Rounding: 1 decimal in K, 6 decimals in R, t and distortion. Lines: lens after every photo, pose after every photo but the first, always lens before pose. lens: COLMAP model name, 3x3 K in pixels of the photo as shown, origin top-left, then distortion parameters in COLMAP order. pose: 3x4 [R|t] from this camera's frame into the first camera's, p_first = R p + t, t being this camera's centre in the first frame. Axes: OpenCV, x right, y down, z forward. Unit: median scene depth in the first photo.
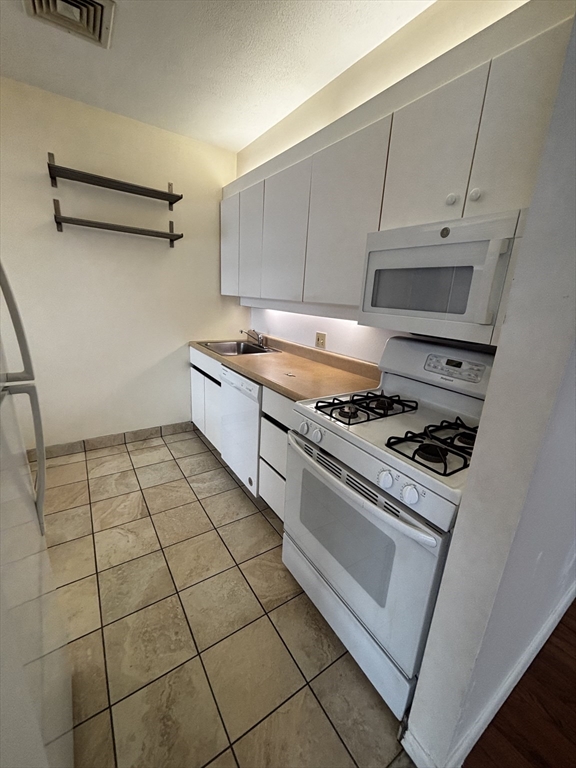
lens RADIAL K [[310.6, 0, 288.0], [0, 310.6, 384.0], [0, 0, 1]] dist [0.002625, 0.000610]
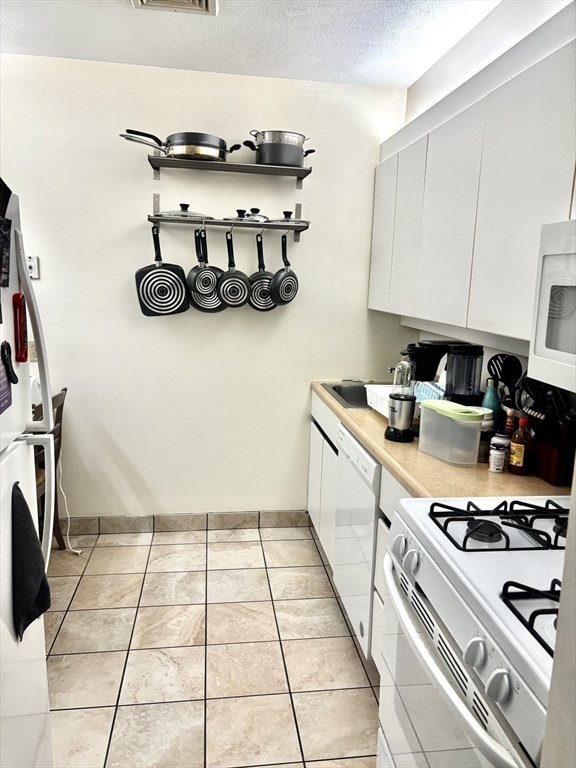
lens RADIAL K [[567.6, 0, 288.0], [0, 567.6, 384.0], [0, 0, 1]] dist [0.026881, -0.004328]
pose [[0.902909, 0.050387, -0.426869, 0.177035], [-0.100845, 0.990219, -0.096422, -0.021944], [0.417835, 0.130108, 0.899158, -0.073982]]
